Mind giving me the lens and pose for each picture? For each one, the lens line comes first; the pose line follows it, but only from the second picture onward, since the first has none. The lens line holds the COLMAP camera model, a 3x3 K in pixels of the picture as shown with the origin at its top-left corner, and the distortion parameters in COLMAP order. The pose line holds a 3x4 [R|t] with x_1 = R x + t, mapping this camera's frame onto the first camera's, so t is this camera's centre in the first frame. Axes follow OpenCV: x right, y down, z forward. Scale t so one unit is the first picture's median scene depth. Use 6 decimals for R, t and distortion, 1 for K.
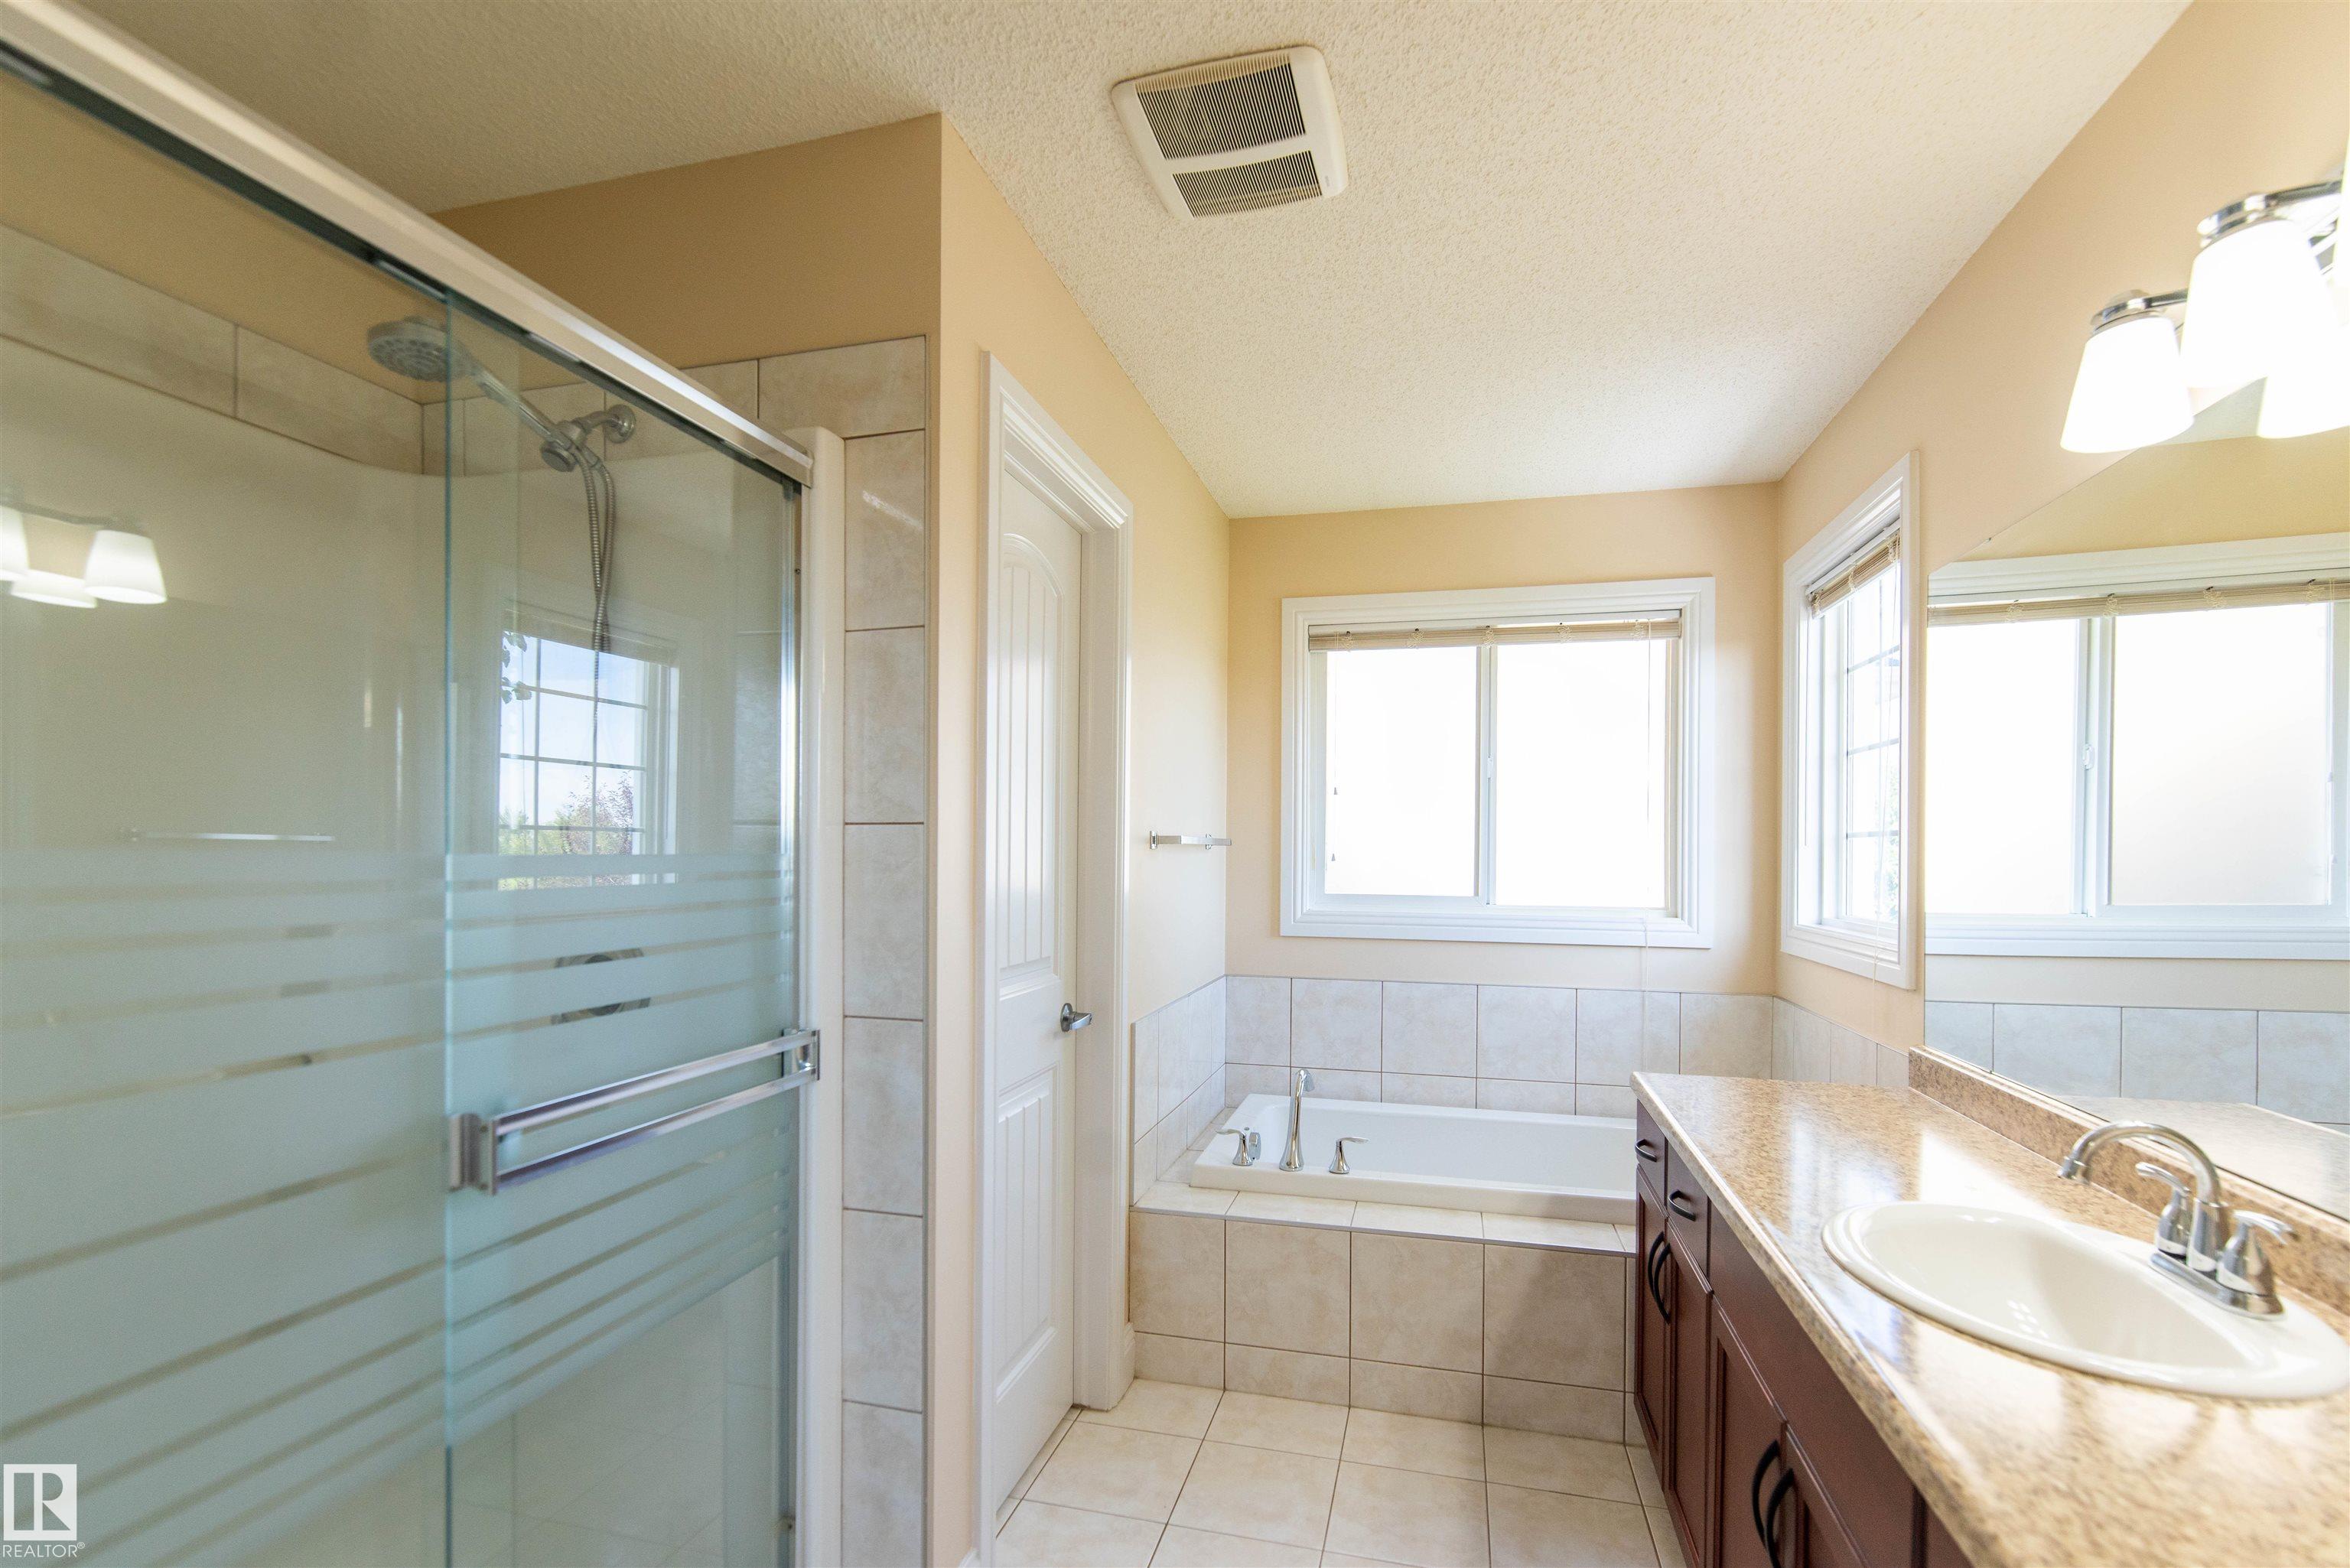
lens RADIAL K [[1008.7, 0, 1173.5], [0, 1008.7, 847.9], [0, 0, 1]] dist [0.000291, -0.000201]
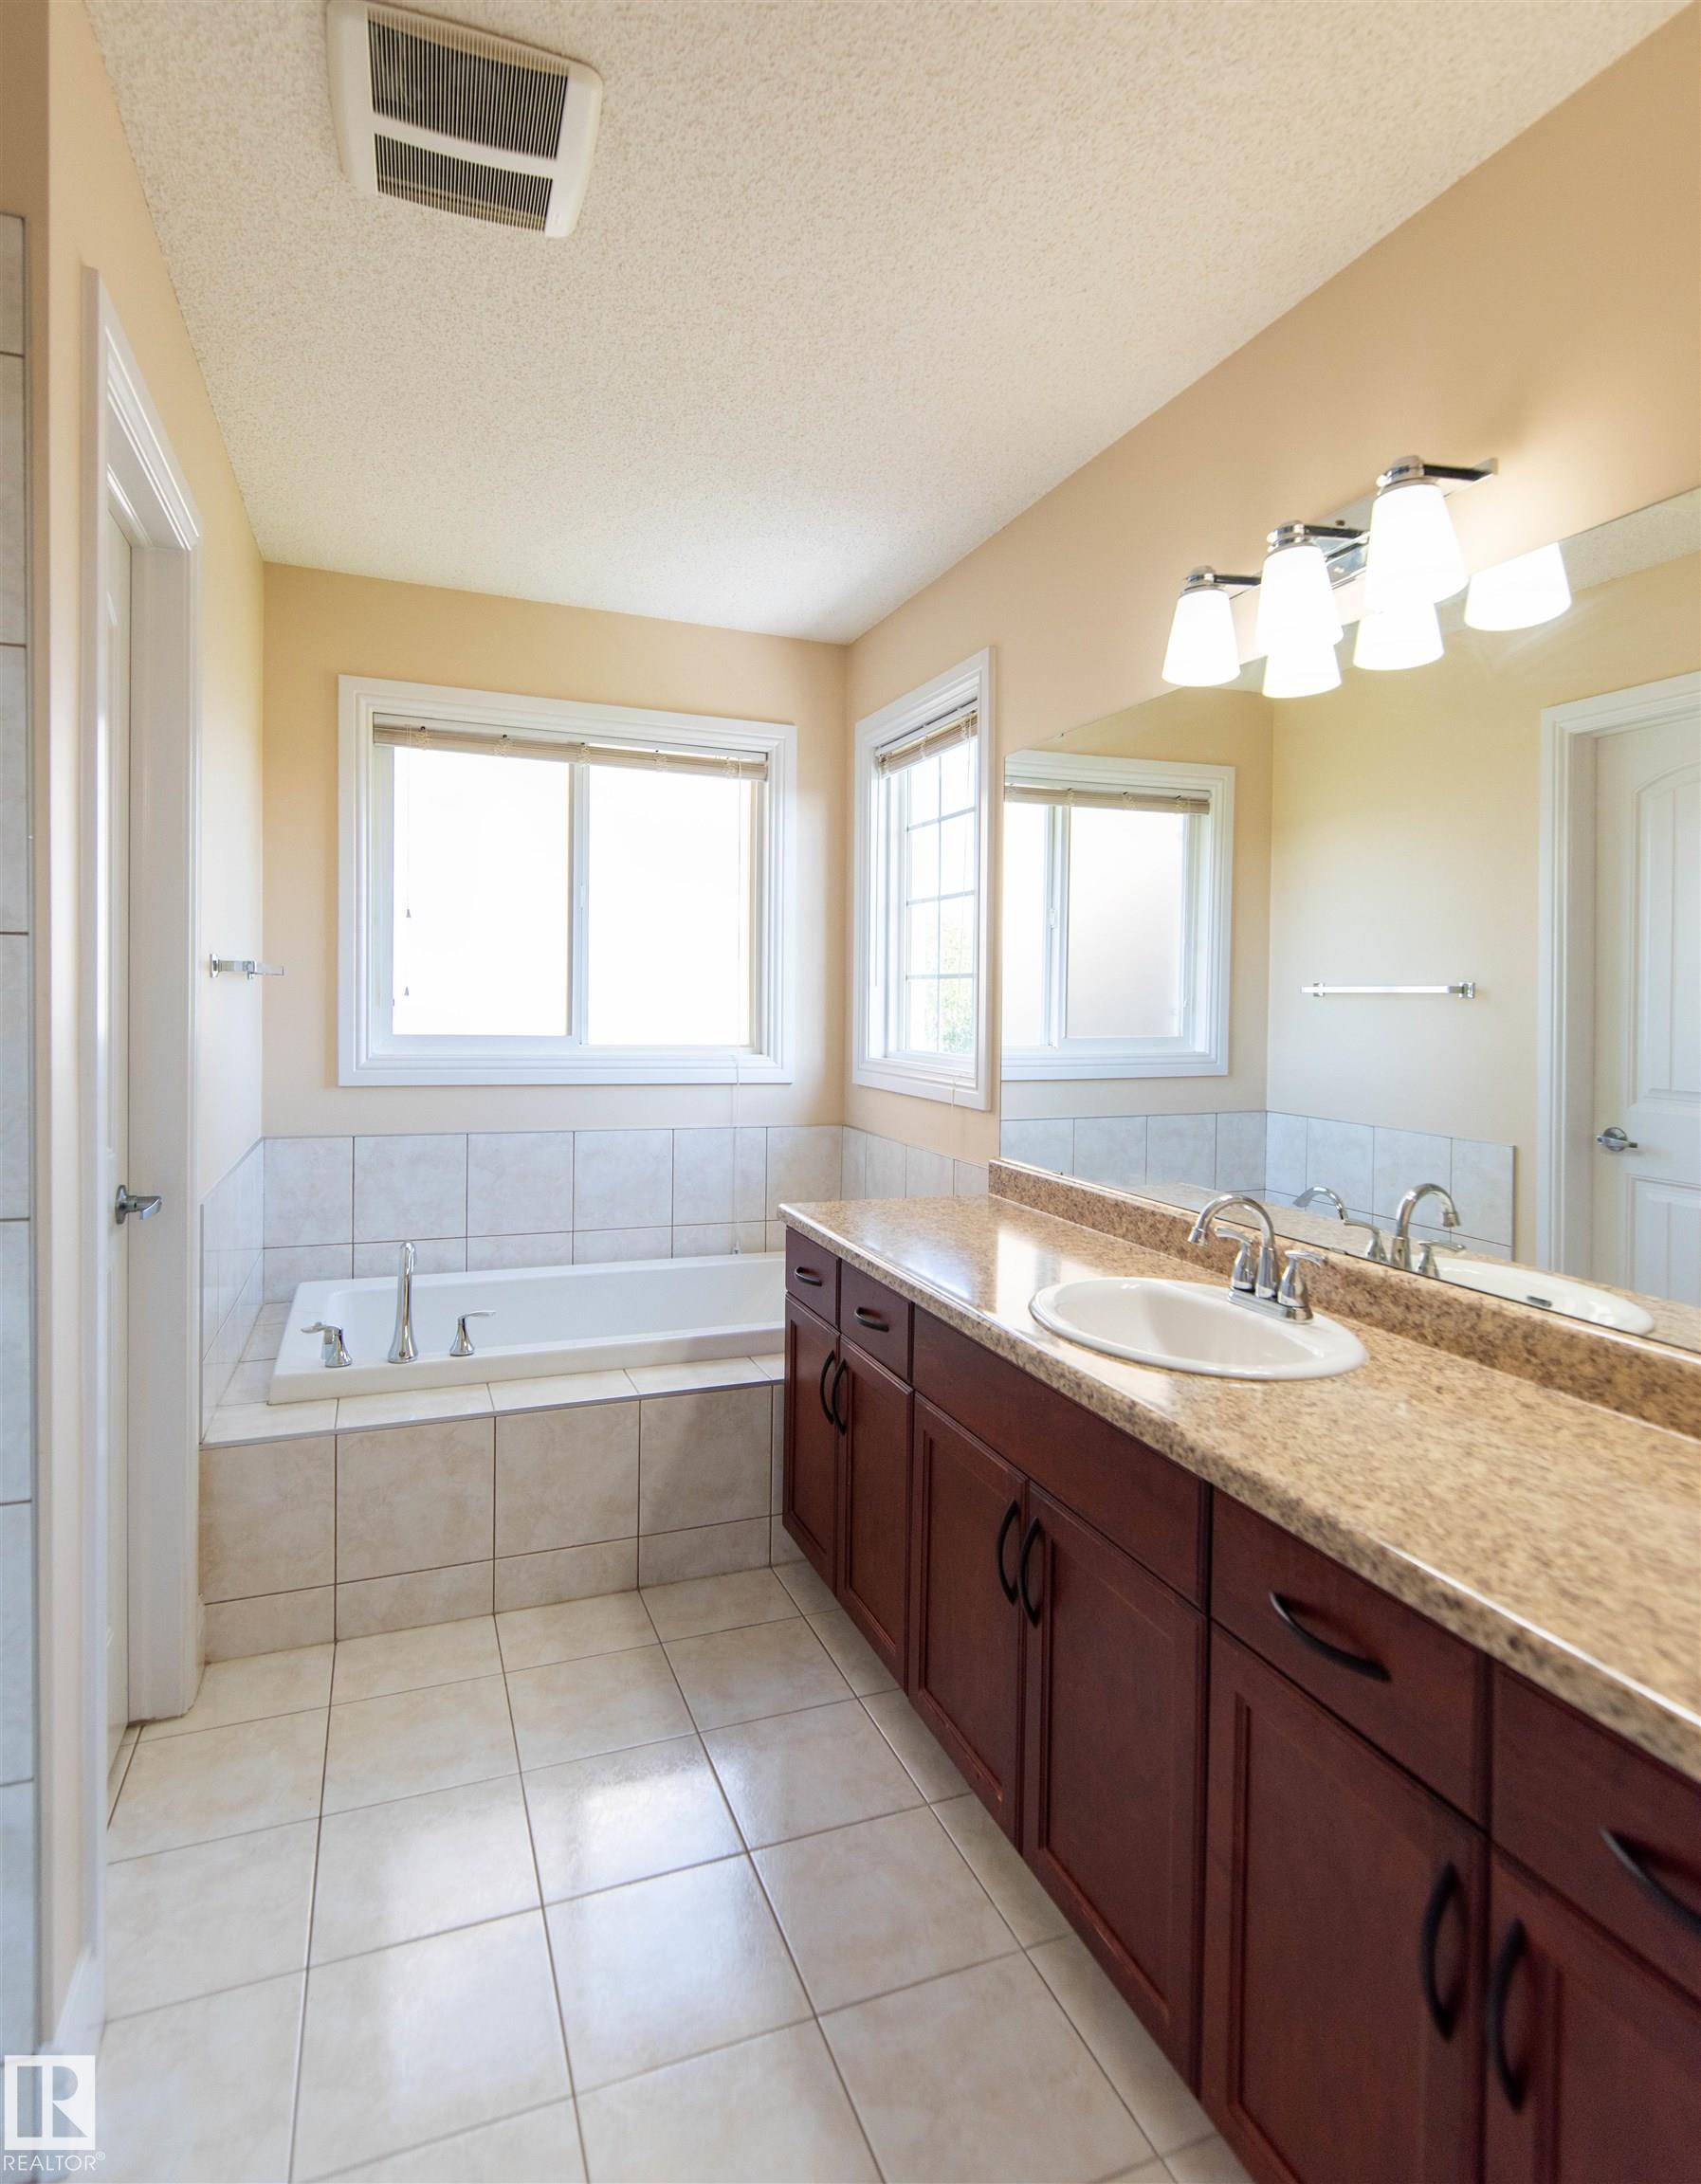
lens RADIAL K [[1129.1, 0, 817.5], [0, 1129.1, 1005.1], [0, 0, 1]] dist [0.003596, -0.000787]
pose [[0.821616, 0.005129, 0.570018, -0.160385], [-0.016301, 0.999762, 0.014501, 0.002158], [-0.569808, -0.021206, 0.821504, 0.037212]]
